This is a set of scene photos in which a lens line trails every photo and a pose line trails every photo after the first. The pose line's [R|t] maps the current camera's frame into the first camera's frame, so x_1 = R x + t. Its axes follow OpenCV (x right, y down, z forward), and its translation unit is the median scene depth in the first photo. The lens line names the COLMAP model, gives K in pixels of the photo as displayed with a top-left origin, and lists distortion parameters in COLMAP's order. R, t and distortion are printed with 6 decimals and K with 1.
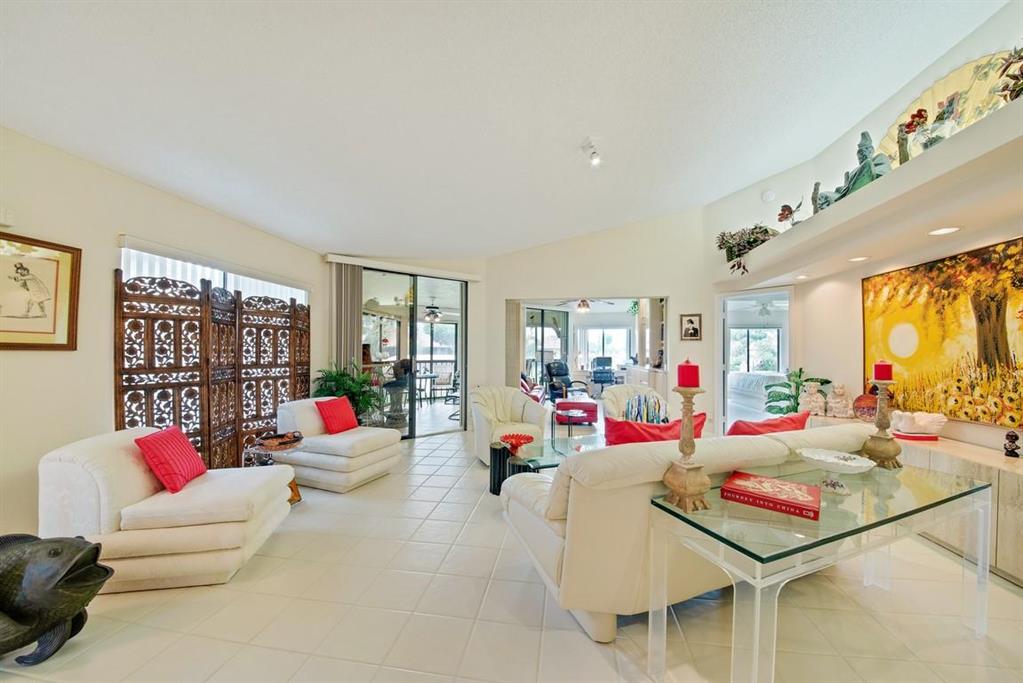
lens RADIAL K [[358.6, 0, 513.8], [0, 358.6, 351.4], [0, 0, 1]] dist [-0.014184, -0.000173]
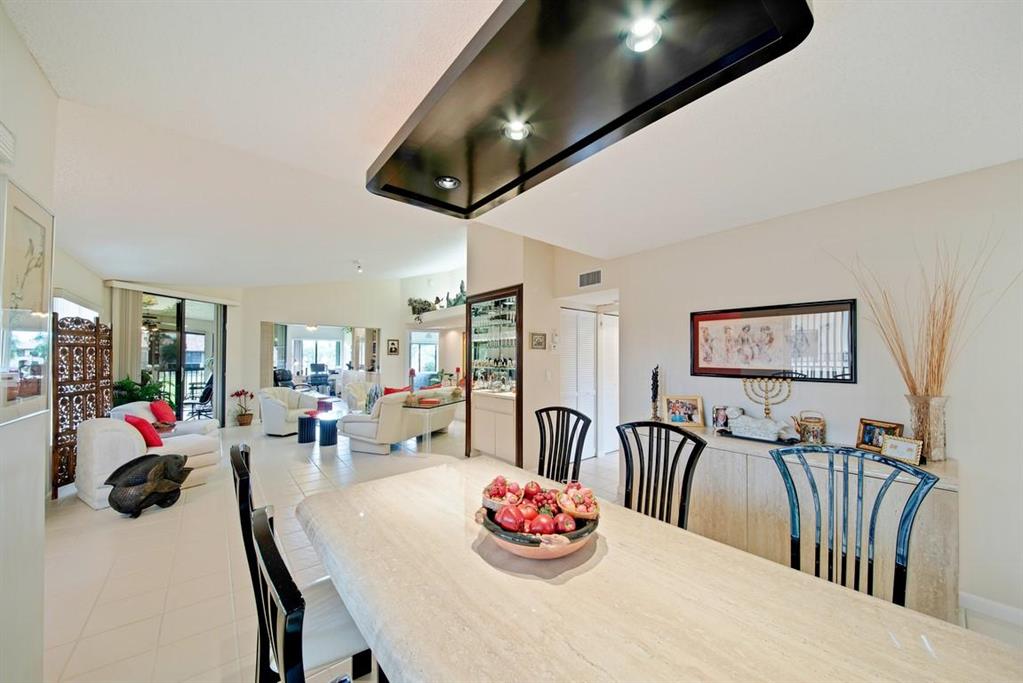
lens RADIAL K [[353.2, 0, 498.2], [0, 353.2, 356.6], [0, 0, 1]] dist [-0.016876, -0.000092]
pose [[0.694210, 0.001404, 0.719771, -0.698233], [-0.003731, 0.999992, 0.001647, -0.050717], [-0.719763, -0.003829, 0.694210, -1.008748]]
